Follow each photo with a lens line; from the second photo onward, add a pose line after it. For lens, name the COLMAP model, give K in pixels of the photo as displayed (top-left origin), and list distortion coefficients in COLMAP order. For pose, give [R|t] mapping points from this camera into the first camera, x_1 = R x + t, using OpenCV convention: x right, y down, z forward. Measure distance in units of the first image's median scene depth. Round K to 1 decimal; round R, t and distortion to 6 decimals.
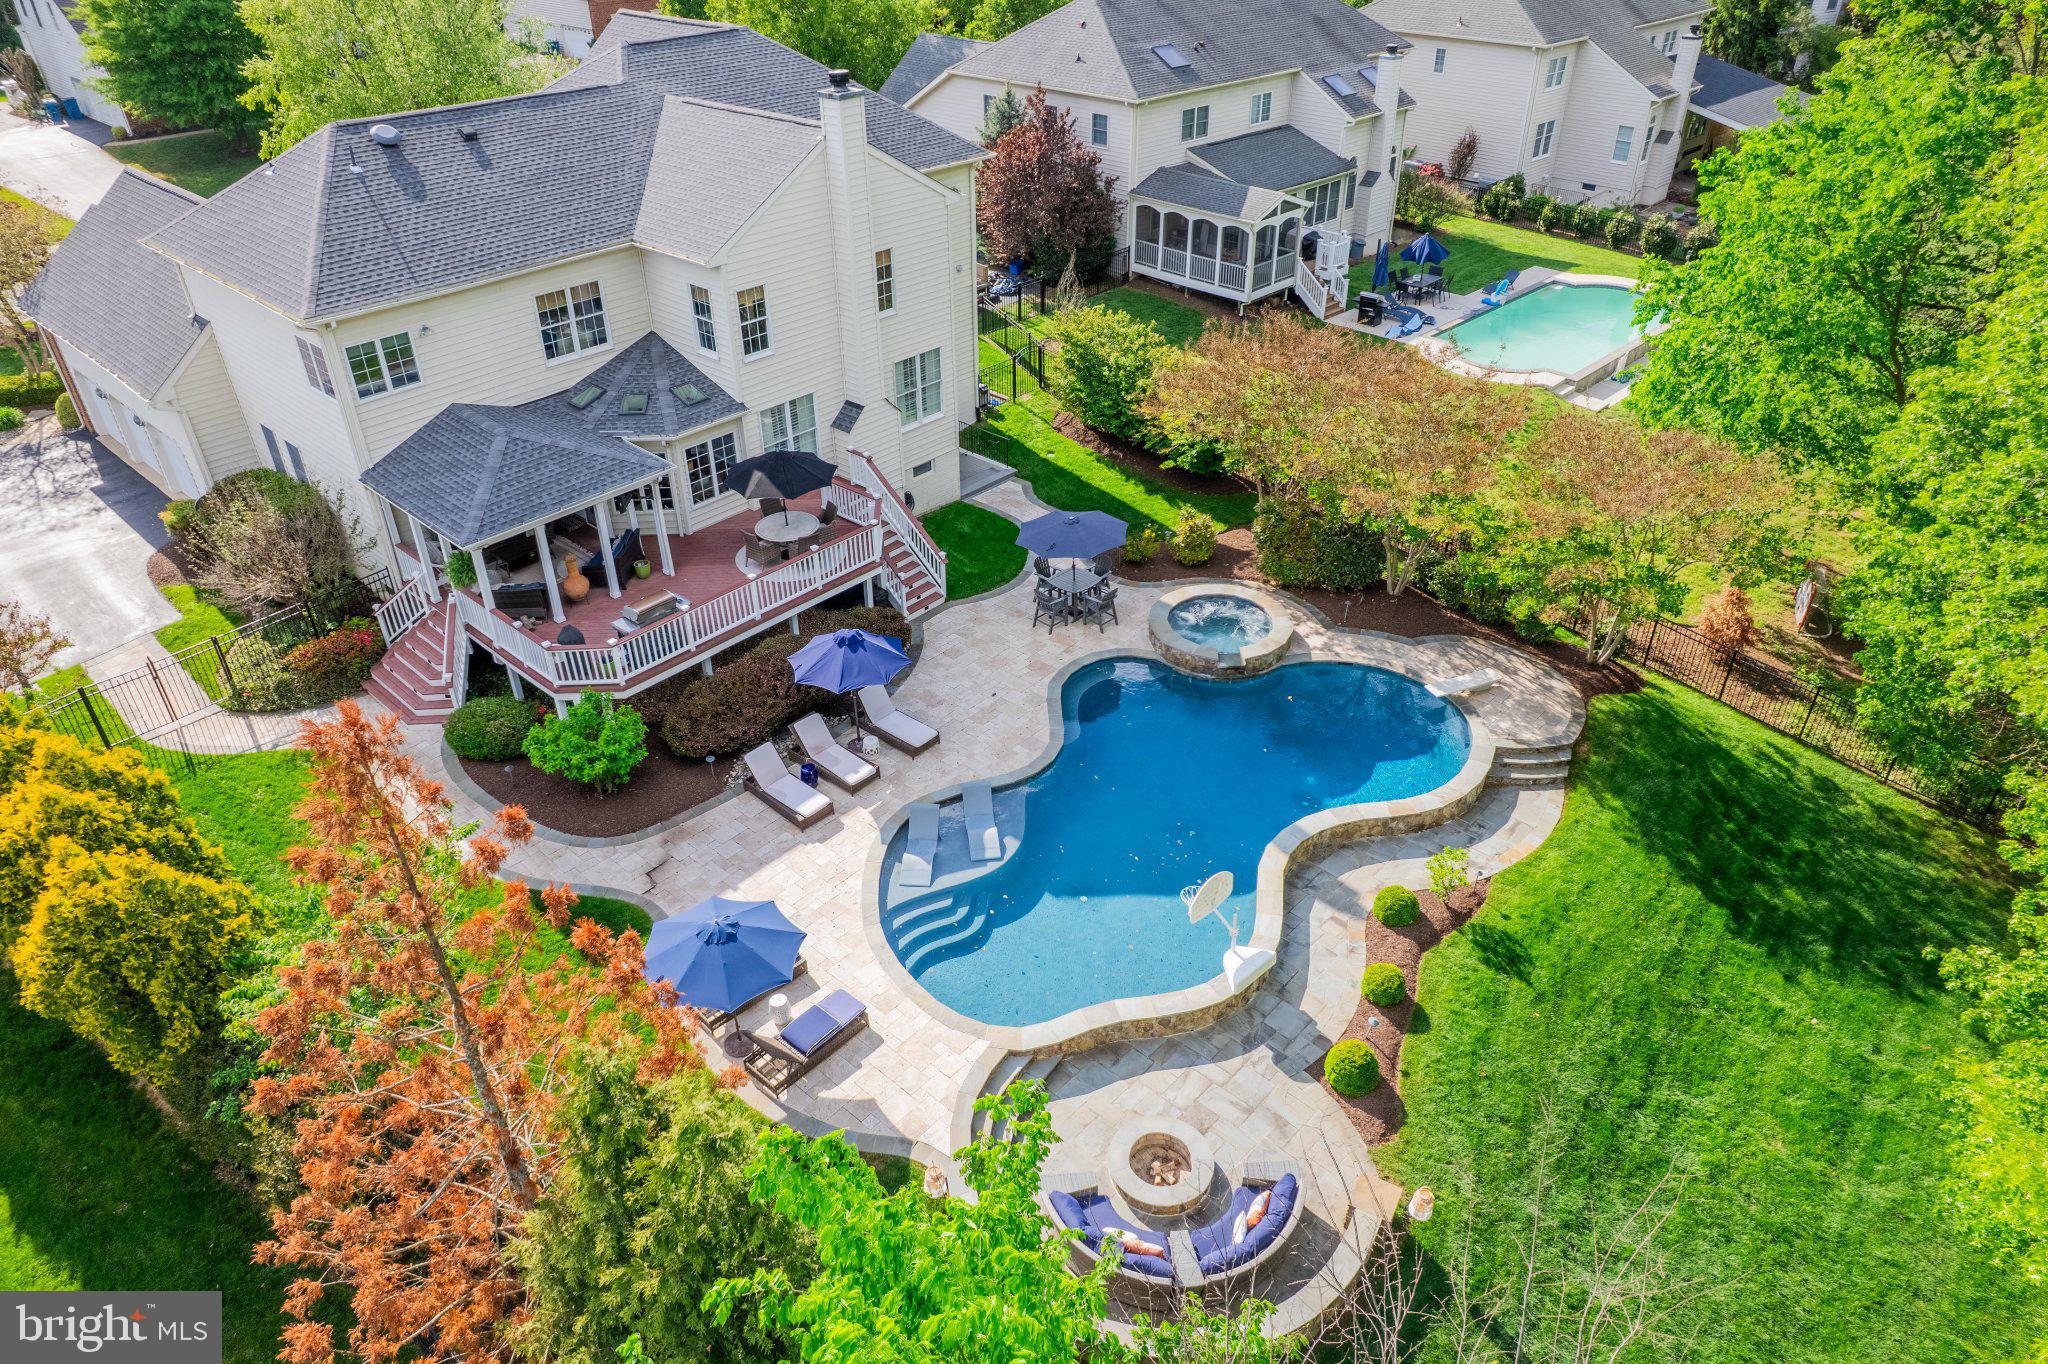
lens RADIAL K [[1321.6, 0, 1031.9], [0, 1321.6, 664.7], [0, 0, 1]] dist [-0.042692, 0.005626]
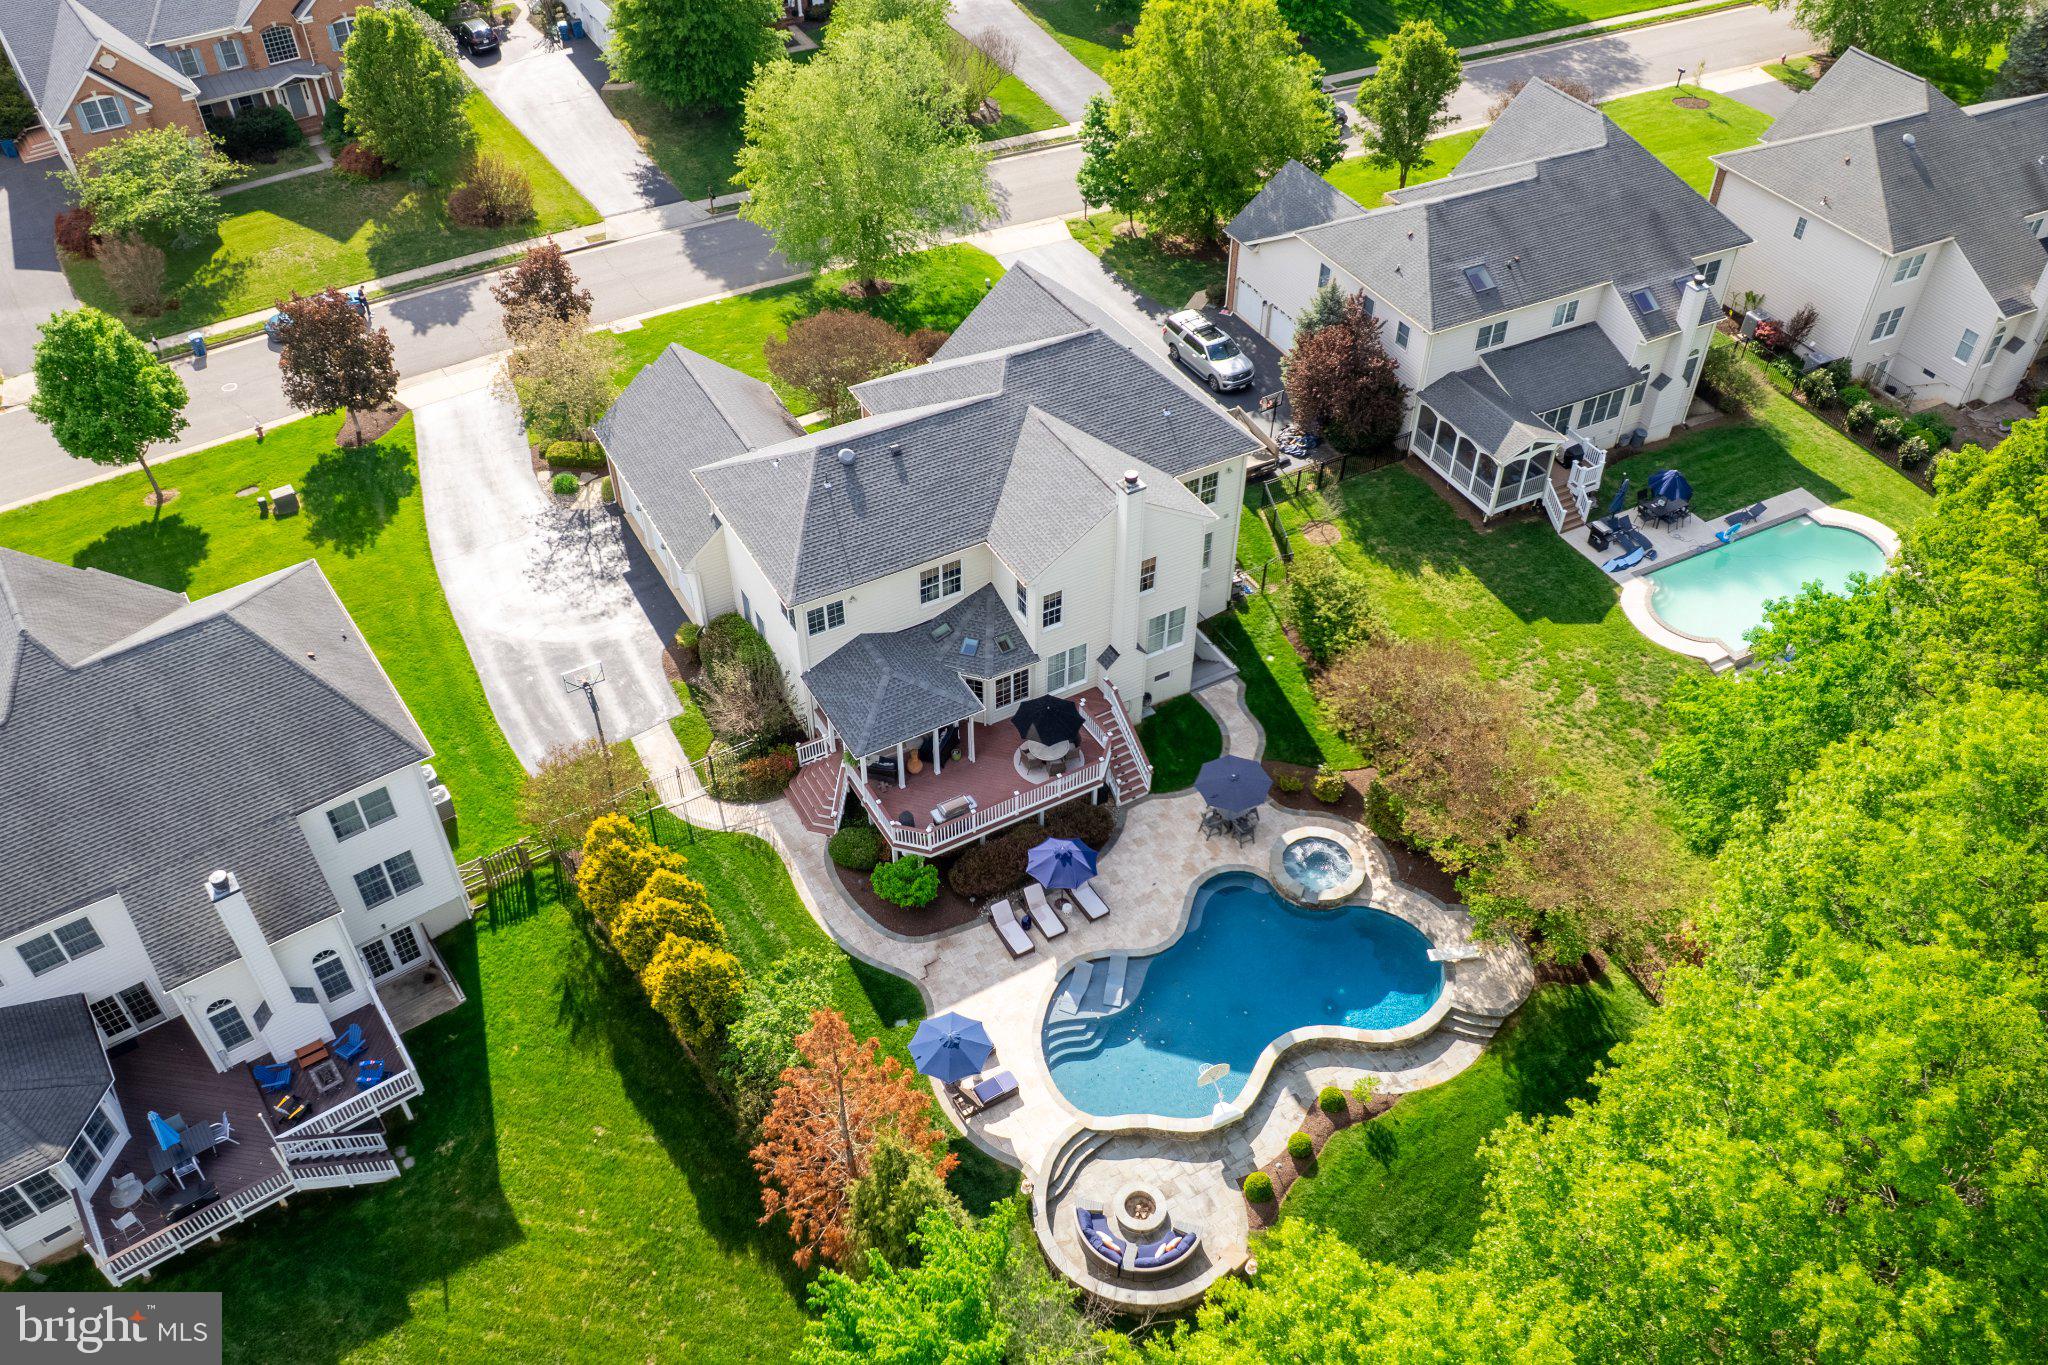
lens RADIAL K [[1603.6, 0, 1024.0], [0, 1603.6, 682.5], [0, 0, 1]] dist [-0.053520, 0.010322]
pose [[0.950030, 0.217202, -0.224203, 0.198088], [-0.176624, 0.966228, 0.187639, -0.535828], [0.257387, -0.138663, 0.956308, -0.822399]]
